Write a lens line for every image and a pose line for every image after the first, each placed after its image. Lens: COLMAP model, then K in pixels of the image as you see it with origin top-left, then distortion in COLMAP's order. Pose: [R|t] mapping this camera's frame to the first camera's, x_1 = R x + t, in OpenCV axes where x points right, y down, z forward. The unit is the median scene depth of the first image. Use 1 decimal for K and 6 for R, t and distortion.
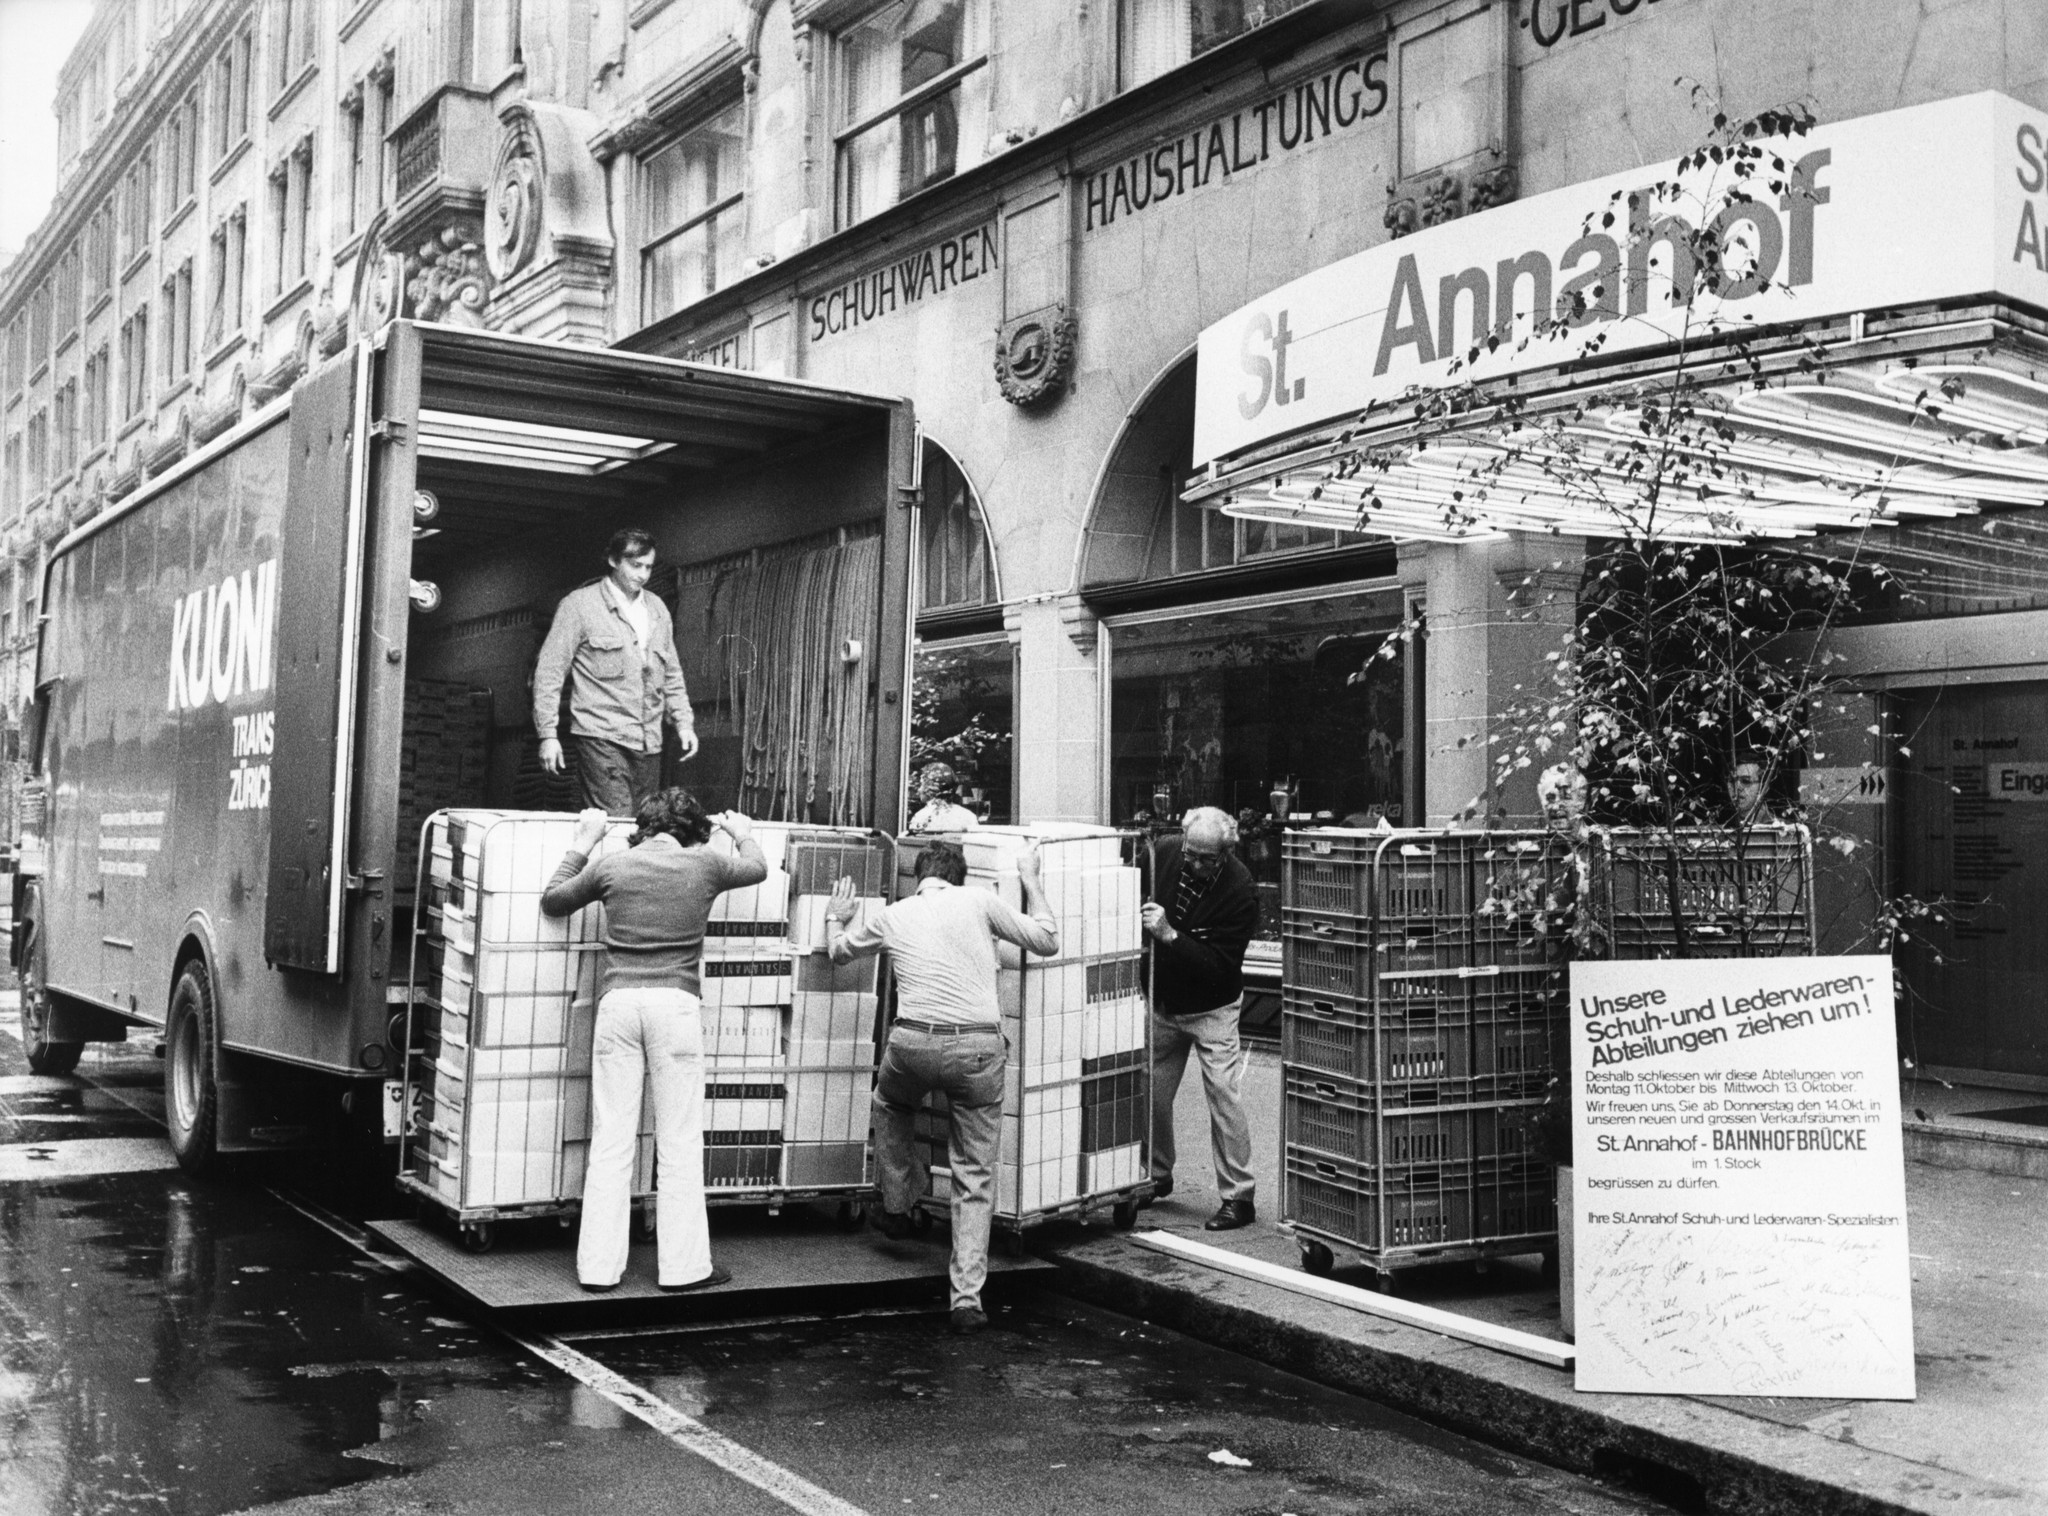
lens RADIAL K [[2099.8, 0, 963.3], [0, 2099.8, 762.5], [0, 0, 1]] dist [-0.002377, -0.112834]
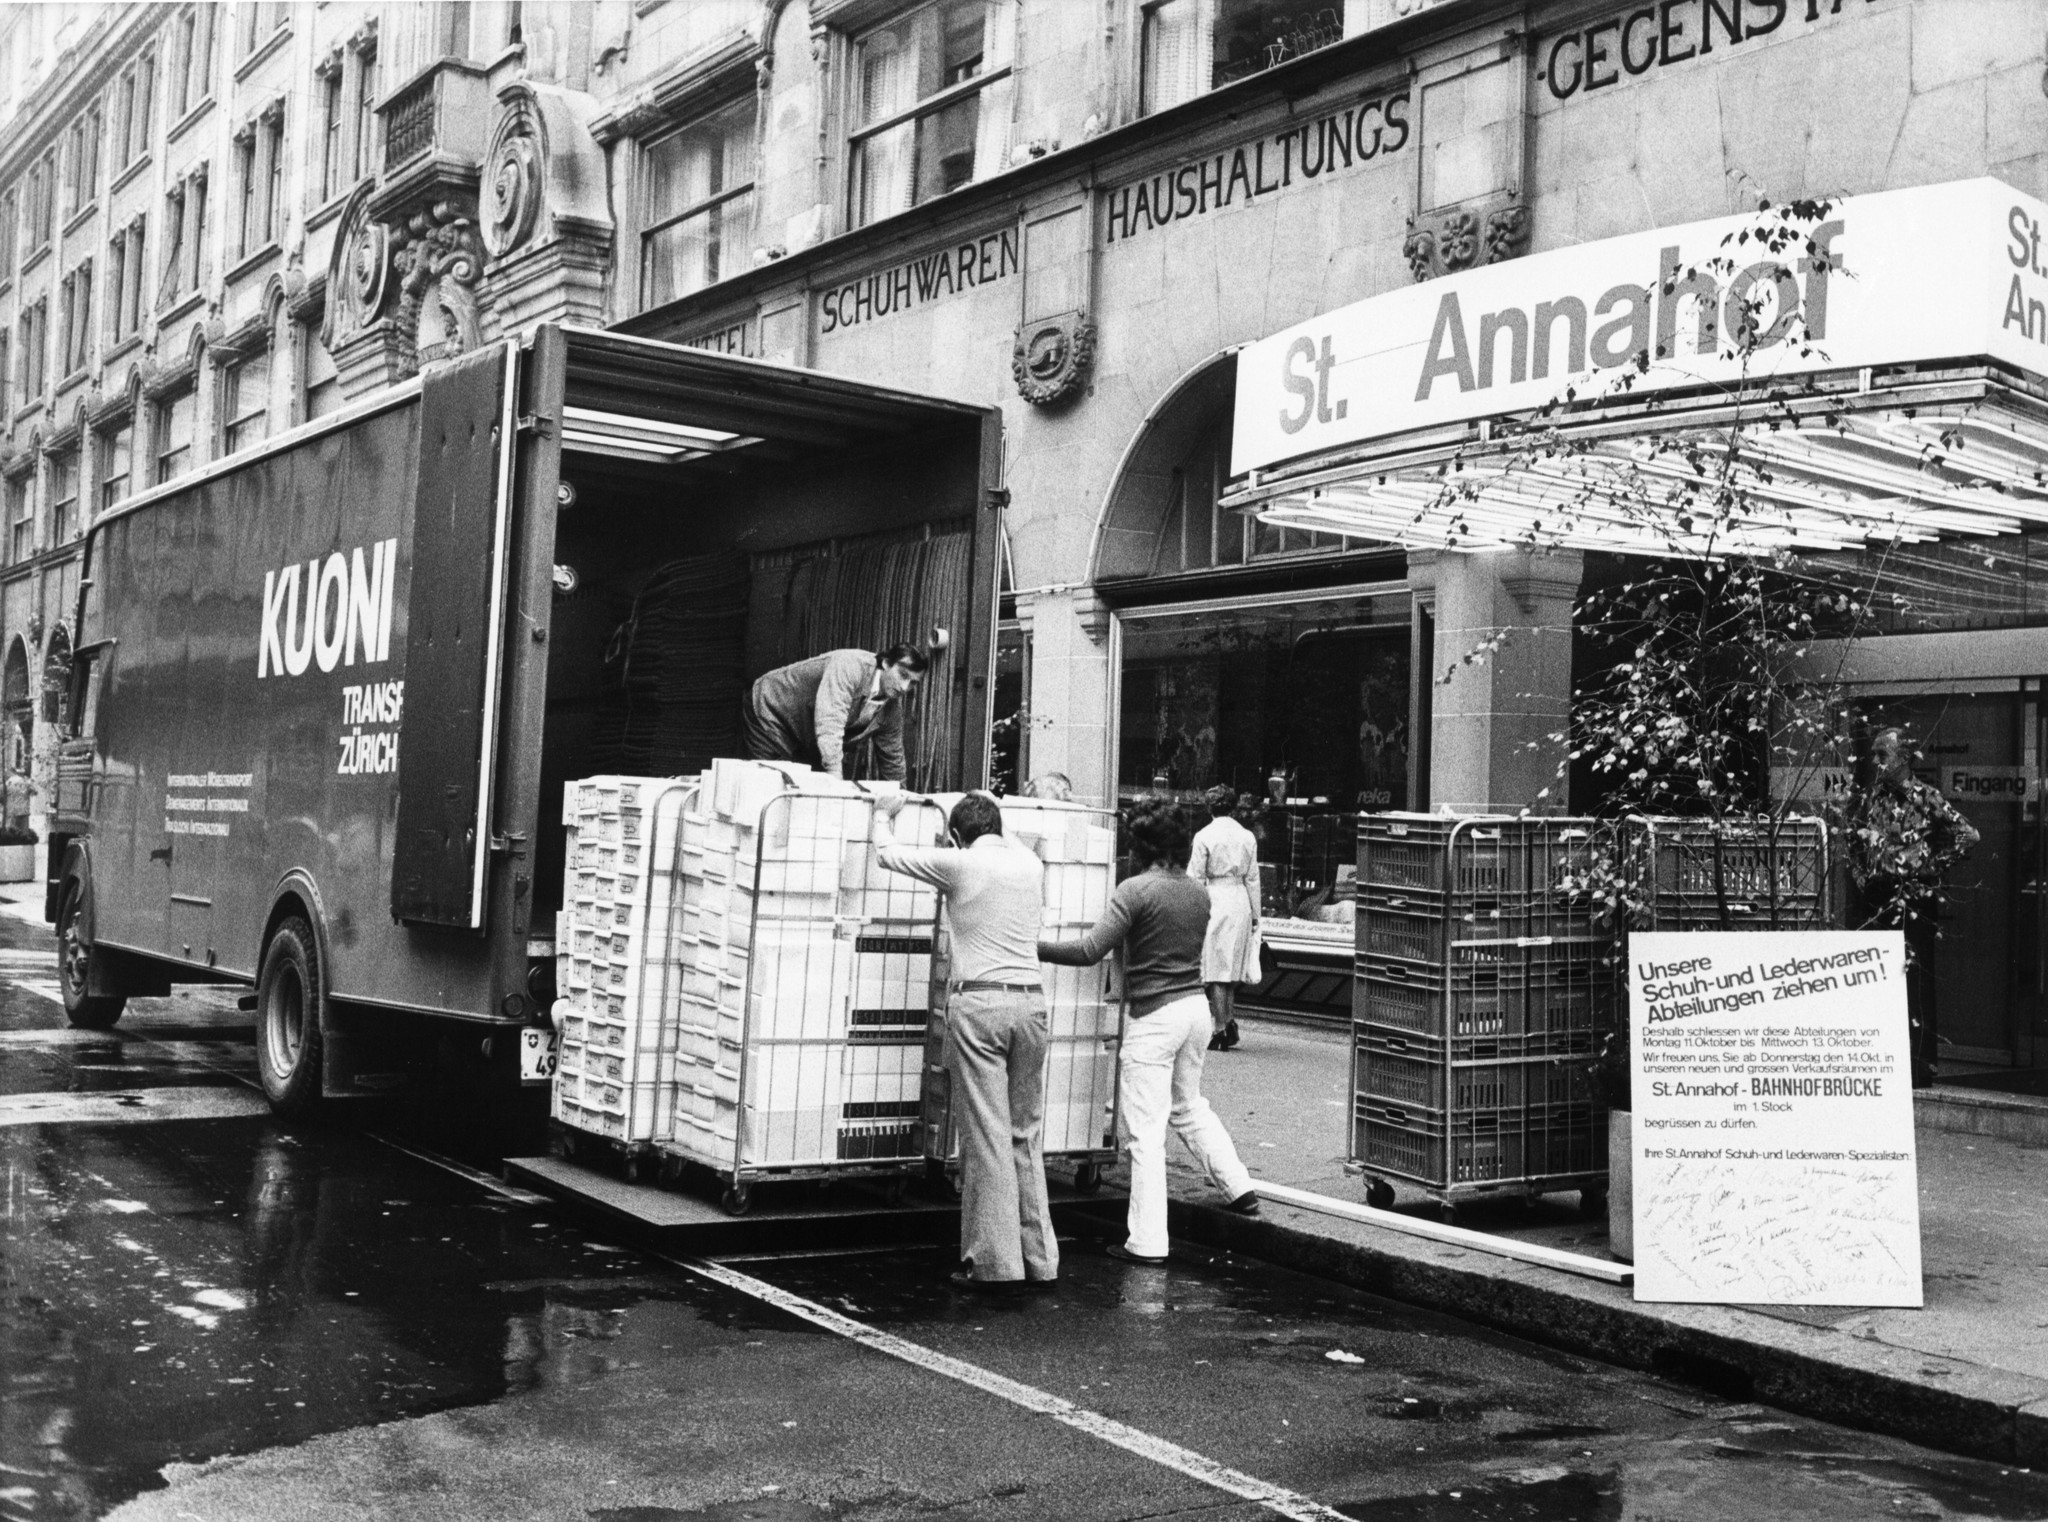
lens RADIAL K [[2109.1, 0, 1024.0], [0, 2109.1, 761.0], [0, 0, 1]] dist [-0.013155, -0.083811]
pose [[0.996915, 0.022041, 0.075337, -0.077371], [-0.022712, 0.999709, 0.008069, -0.000440], [-0.075137, -0.009755, 0.997126, -0.074546]]
